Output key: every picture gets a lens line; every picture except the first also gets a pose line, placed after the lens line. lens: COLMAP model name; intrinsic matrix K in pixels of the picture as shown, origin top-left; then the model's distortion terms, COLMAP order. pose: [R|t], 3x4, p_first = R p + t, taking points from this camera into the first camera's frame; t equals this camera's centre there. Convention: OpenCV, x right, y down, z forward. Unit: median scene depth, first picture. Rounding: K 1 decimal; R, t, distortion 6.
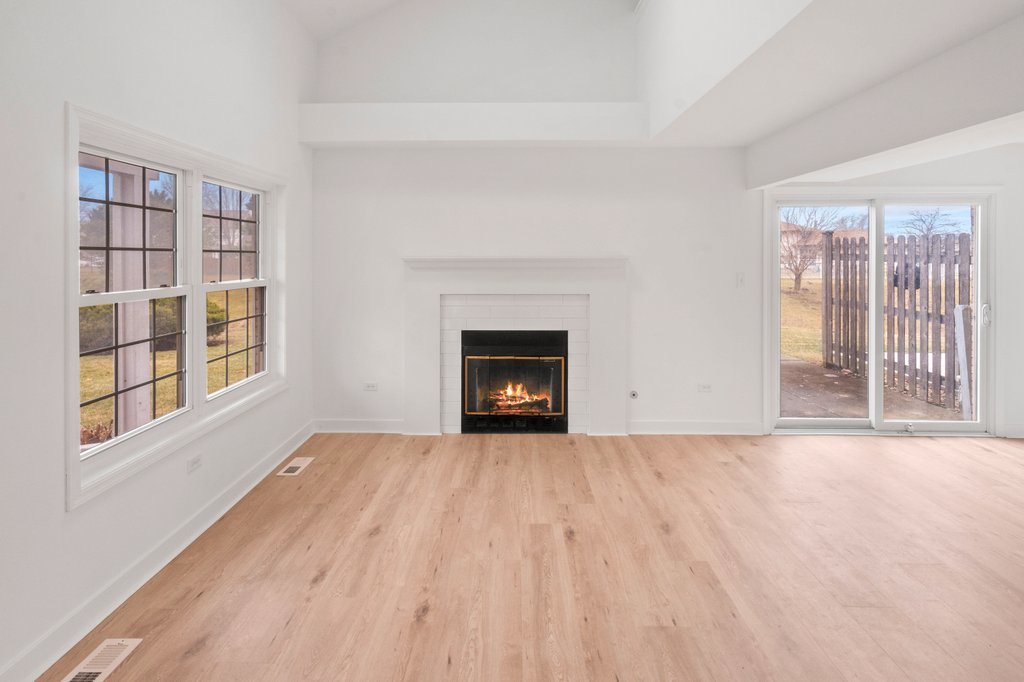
lens RADIAL K [[507.8, 0, 499.7], [0, 507.8, 260.3], [0, 0, 1]] dist [0.001399, 0.000766]
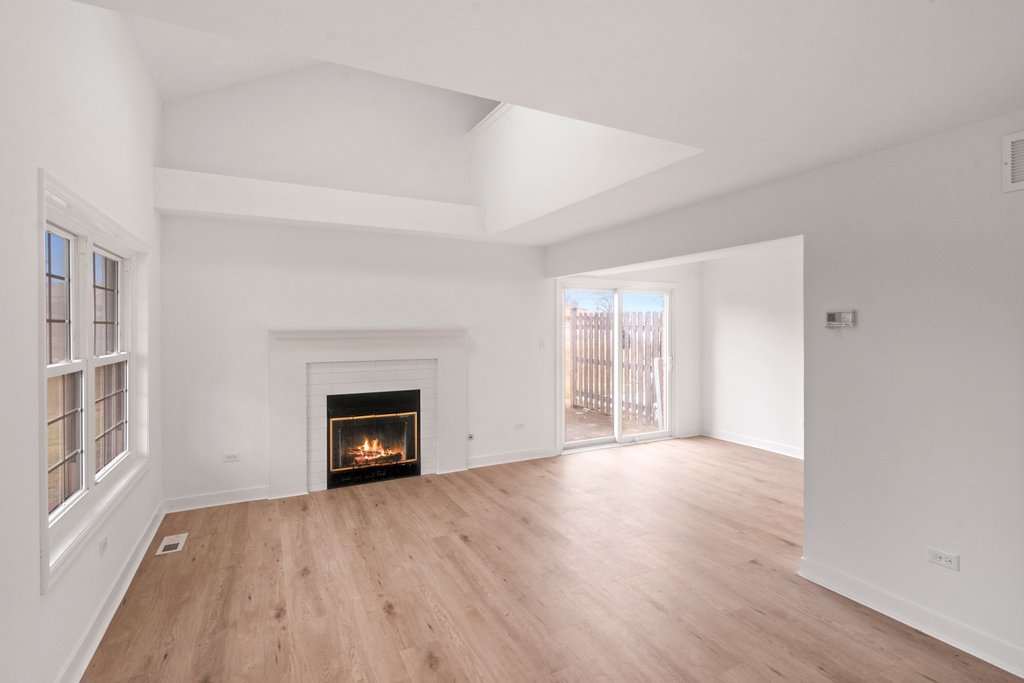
lens RADIAL K [[487.0, 0, 503.5], [0, 487.0, 326.6], [0, 0, 1]] dist [0.000215, 0.001057]
pose [[0.880451, -0.000950, 0.474137, -0.241026], [0.004206, 0.999974, -0.005807, -0.003032], [-0.474119, 0.007107, 0.880432, -0.109350]]
